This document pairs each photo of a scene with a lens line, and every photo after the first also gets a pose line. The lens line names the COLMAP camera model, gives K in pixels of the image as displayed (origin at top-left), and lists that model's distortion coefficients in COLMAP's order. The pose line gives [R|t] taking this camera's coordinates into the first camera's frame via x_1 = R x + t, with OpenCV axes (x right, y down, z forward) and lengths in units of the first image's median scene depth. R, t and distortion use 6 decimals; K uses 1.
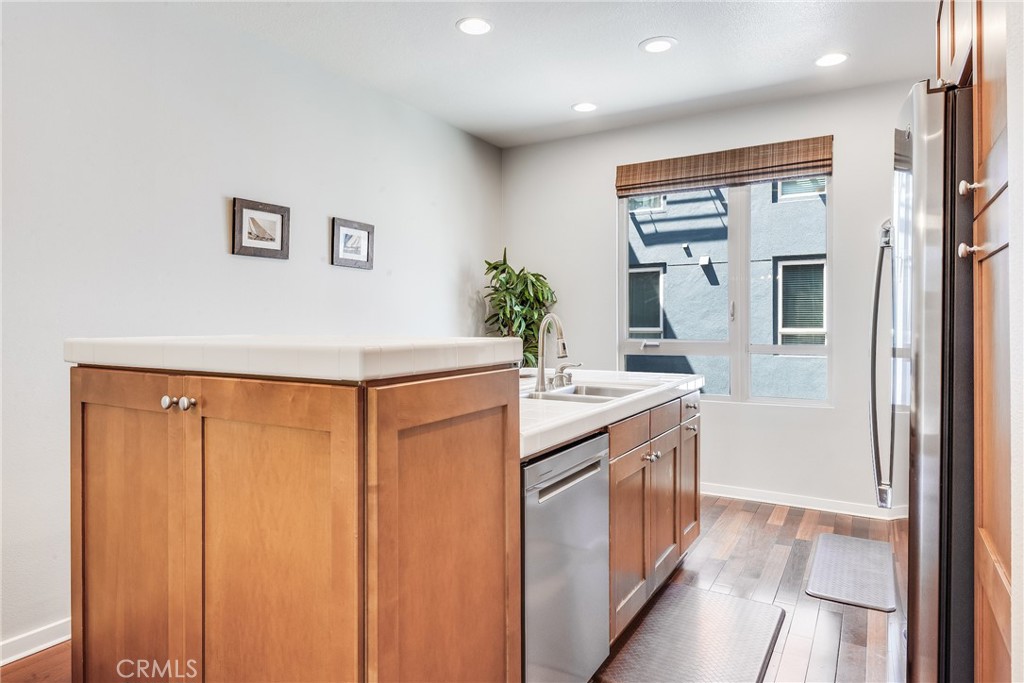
lens RADIAL K [[622.2, 0, 506.8], [0, 622.2, 324.3], [0, 0, 1]] dist [0.024358, -0.006805]
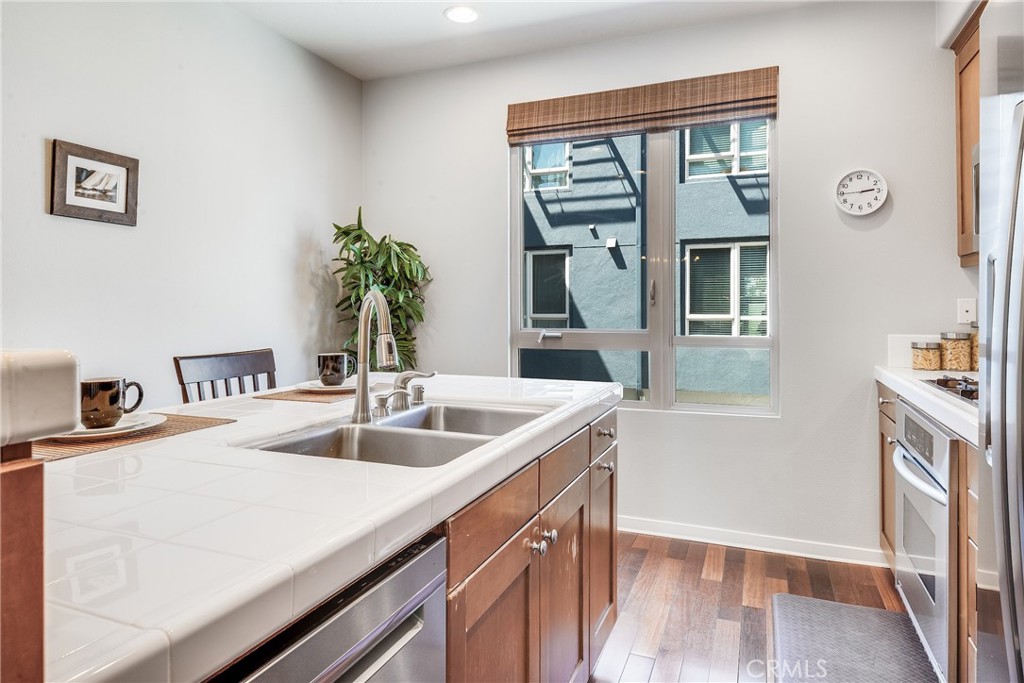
lens RADIAL K [[622.2, 0, 507.3], [0, 622.2, 303.4], [0, 0, 1]] dist [0.024358, -0.006805]
pose [[0.989524, 0.002240, 0.144352, 0.076093], [-0.000588, 0.999934, -0.011486, 0.001101], [-0.144368, 0.011281, 0.989460, 0.281333]]
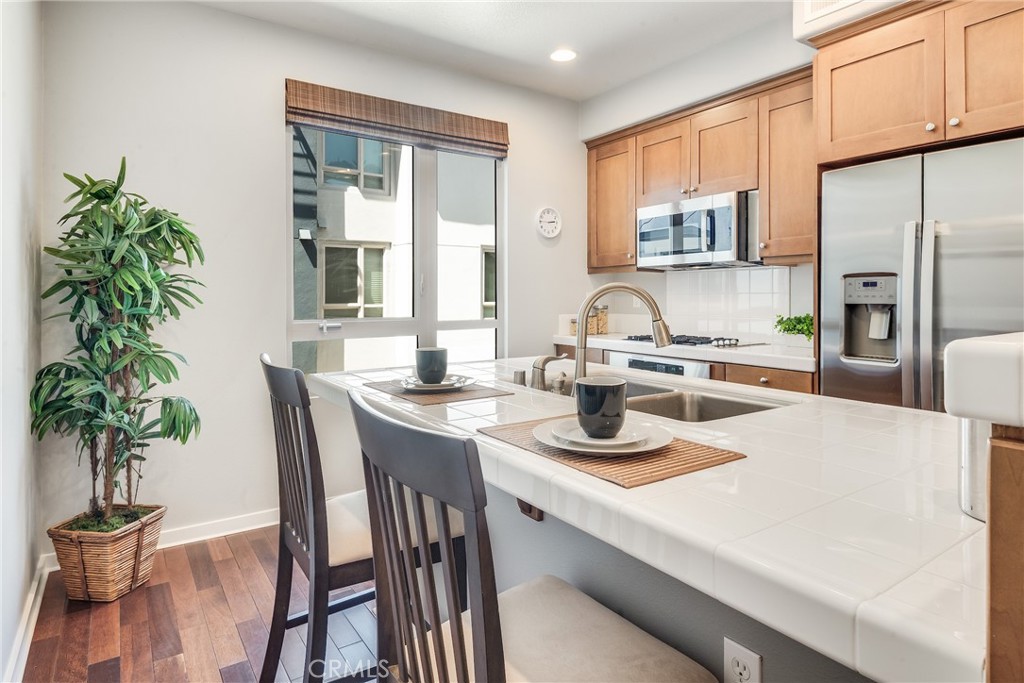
lens RADIAL K [[583.3, 0, 517.5], [0, 583.3, 306.1], [0, 0, 1]] dist [0.008134, 0.000317]
pose [[0.399241, -0.012726, 0.916758, -0.392812], [0.002849, 0.999916, 0.012640, -0.000479], [-0.916841, -0.002435, 0.399244, 0.575114]]
